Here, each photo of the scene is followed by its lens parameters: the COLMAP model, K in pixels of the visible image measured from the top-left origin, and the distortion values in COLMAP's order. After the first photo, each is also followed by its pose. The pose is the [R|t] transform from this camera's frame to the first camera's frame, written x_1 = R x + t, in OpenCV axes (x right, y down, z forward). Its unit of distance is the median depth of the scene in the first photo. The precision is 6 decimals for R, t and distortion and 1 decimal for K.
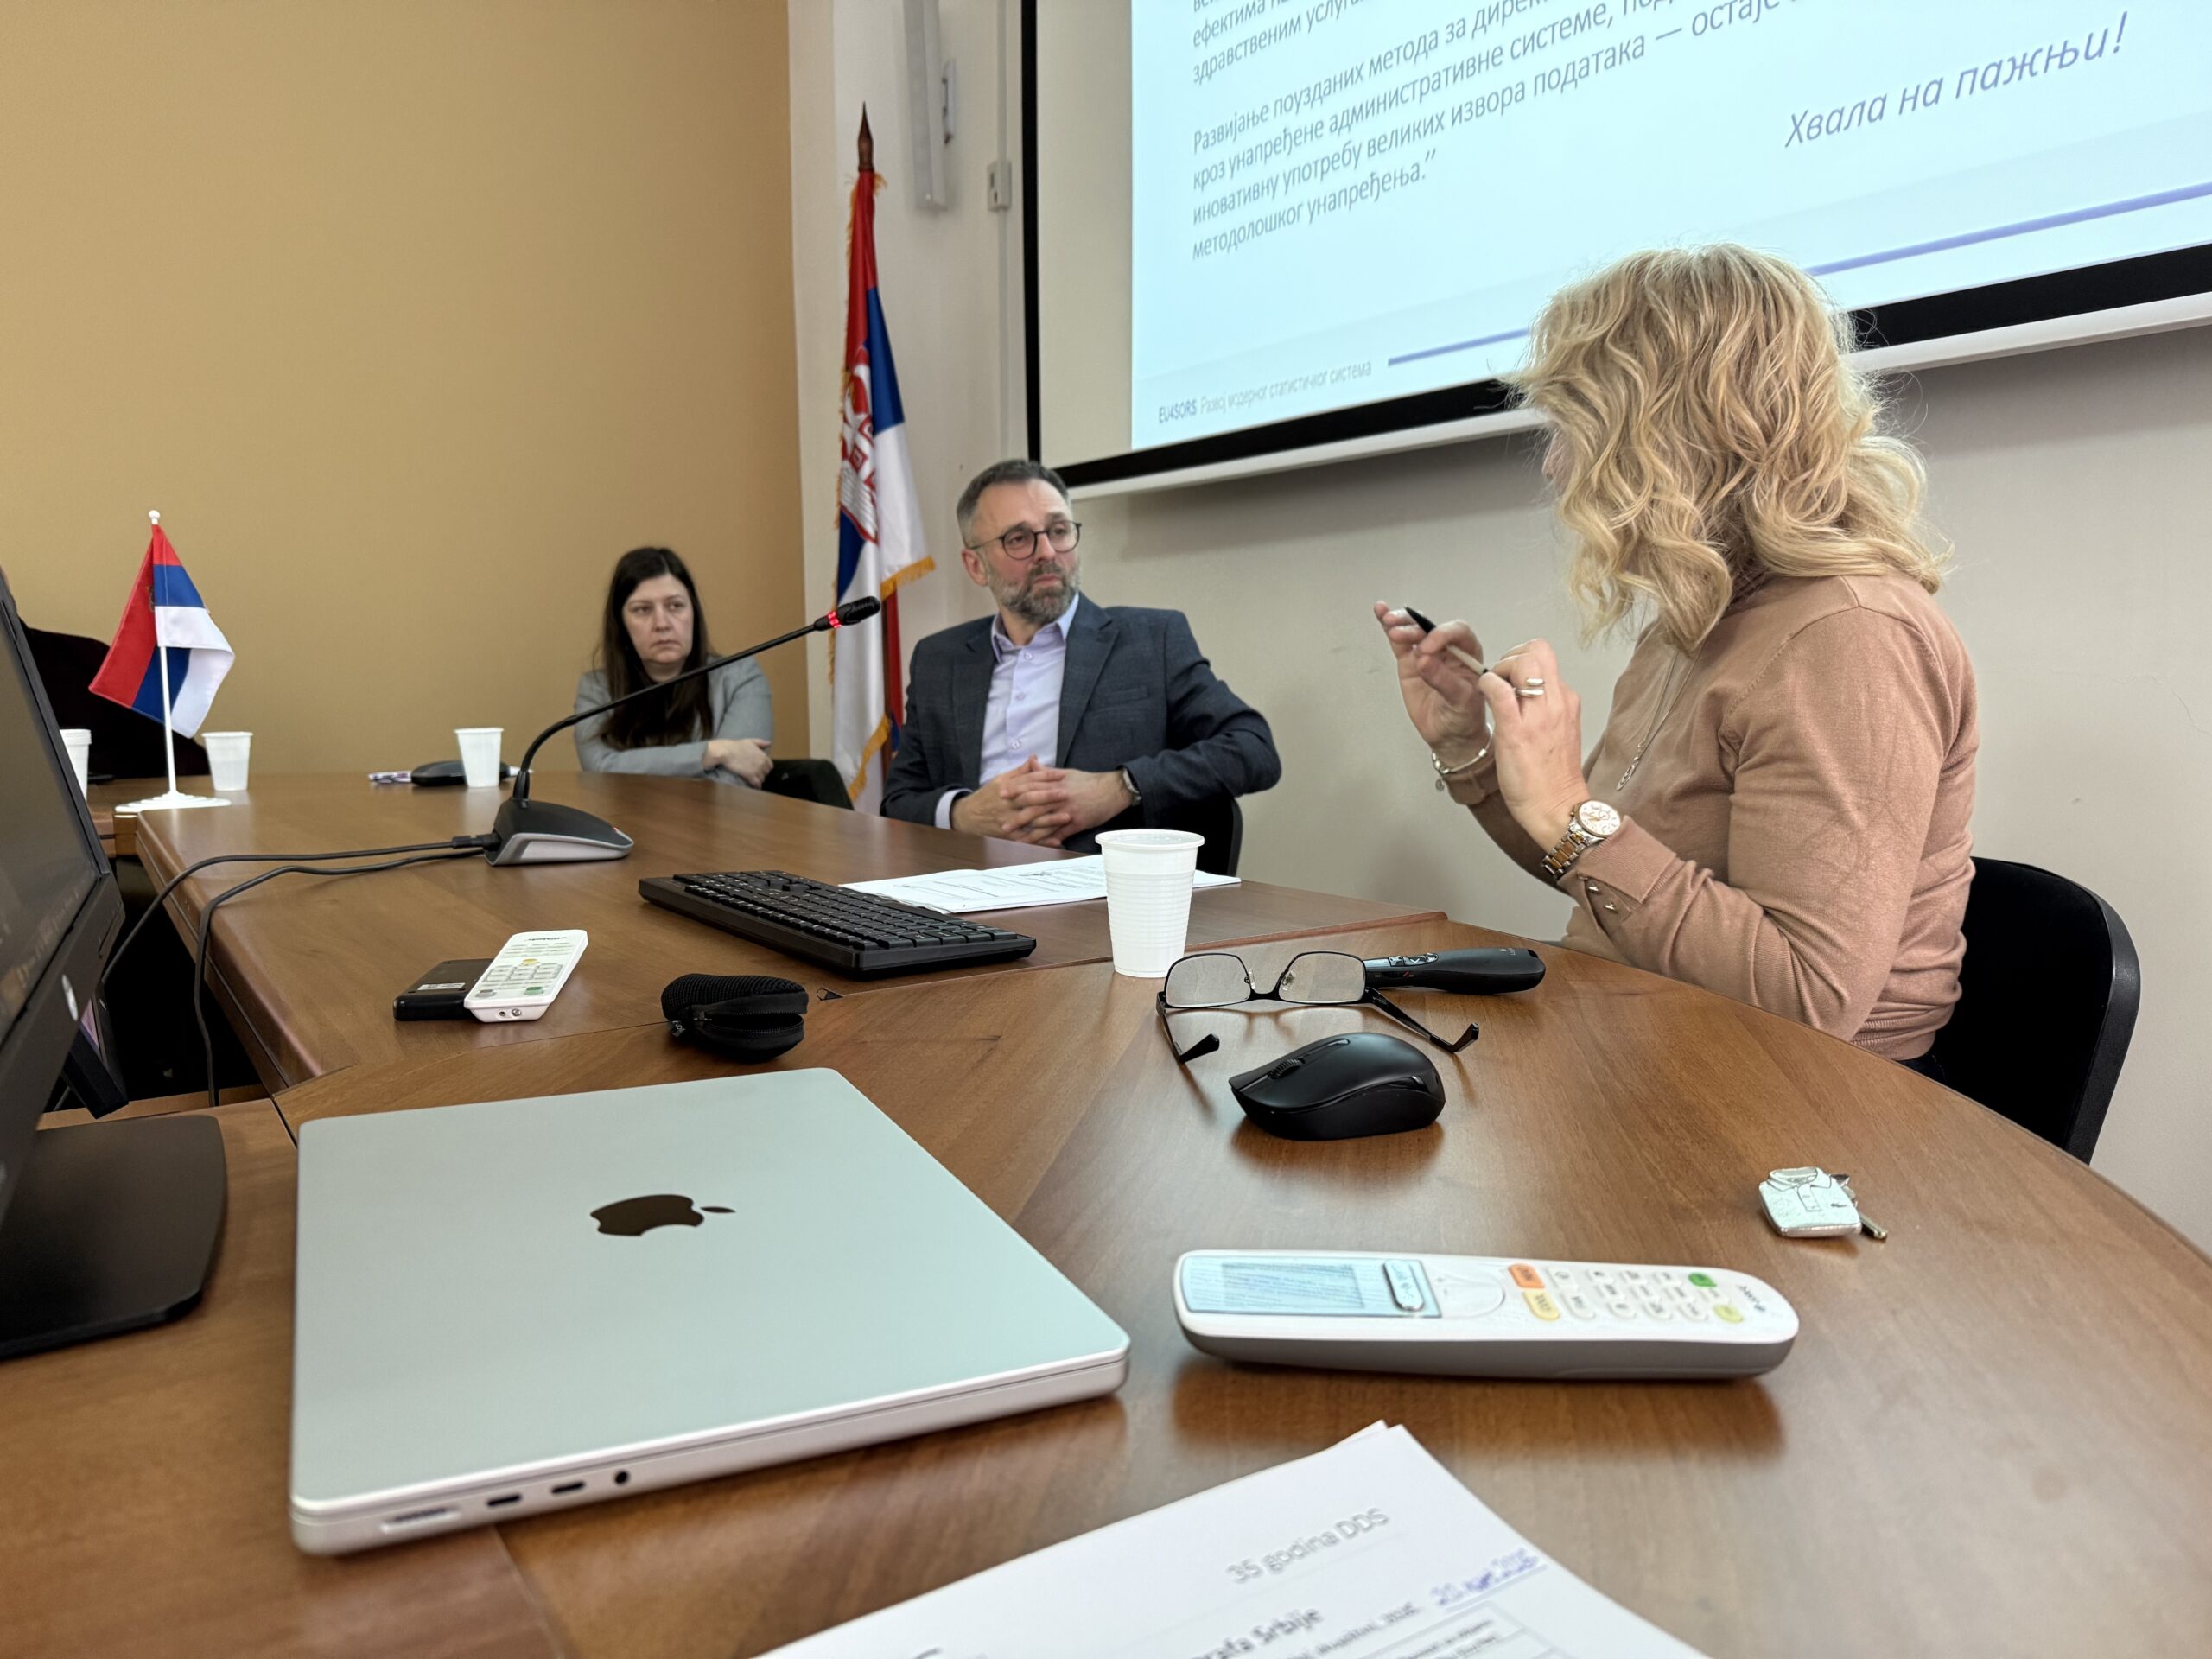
lens RADIAL K [[1603.3, 0, 1112.1], [0, 1603.3, 818.3], [0, 0, 1]] dist [0.043416, -0.019447]
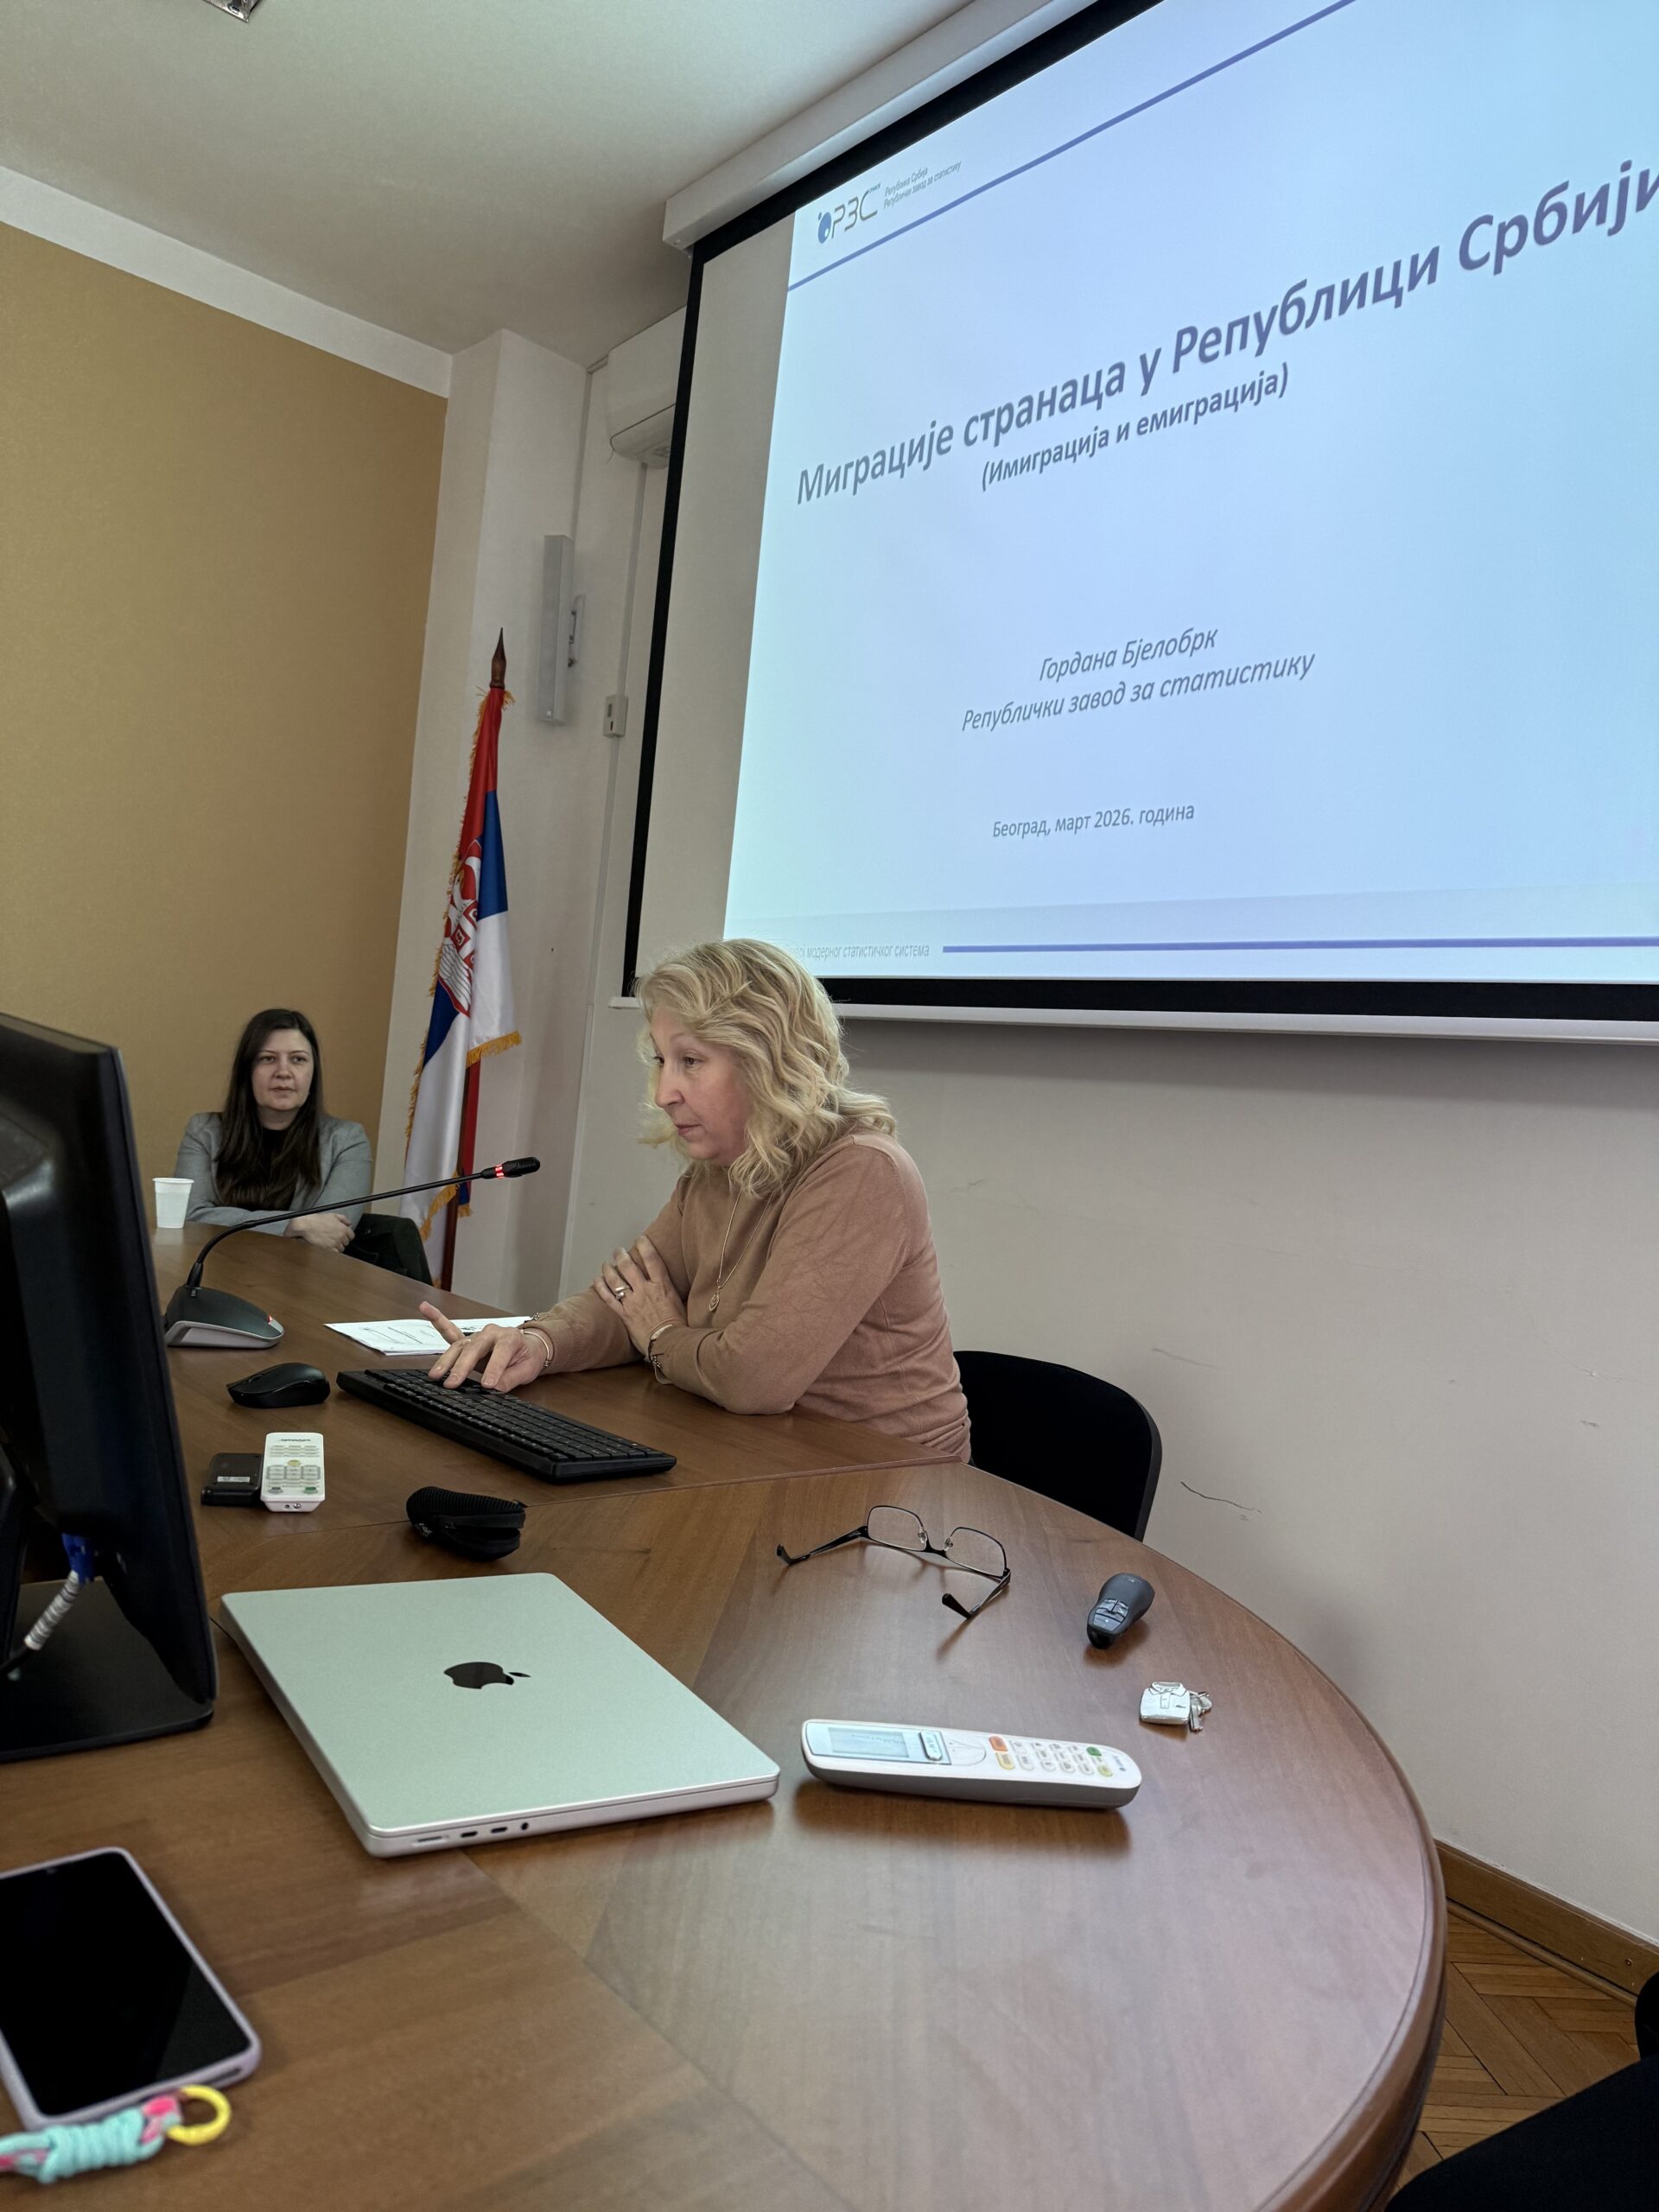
lens RADIAL K [[1603.3, 0, 819.0], [0, 1603.3, 1106.6], [0, 0, 1]] dist [0.043416, -0.019447]
pose [[0.989068, 0.099070, 0.109219, -0.124971], [-0.088749, 0.991453, -0.095627, -0.138632], [-0.117759, 0.084889, 0.989407, -0.491362]]
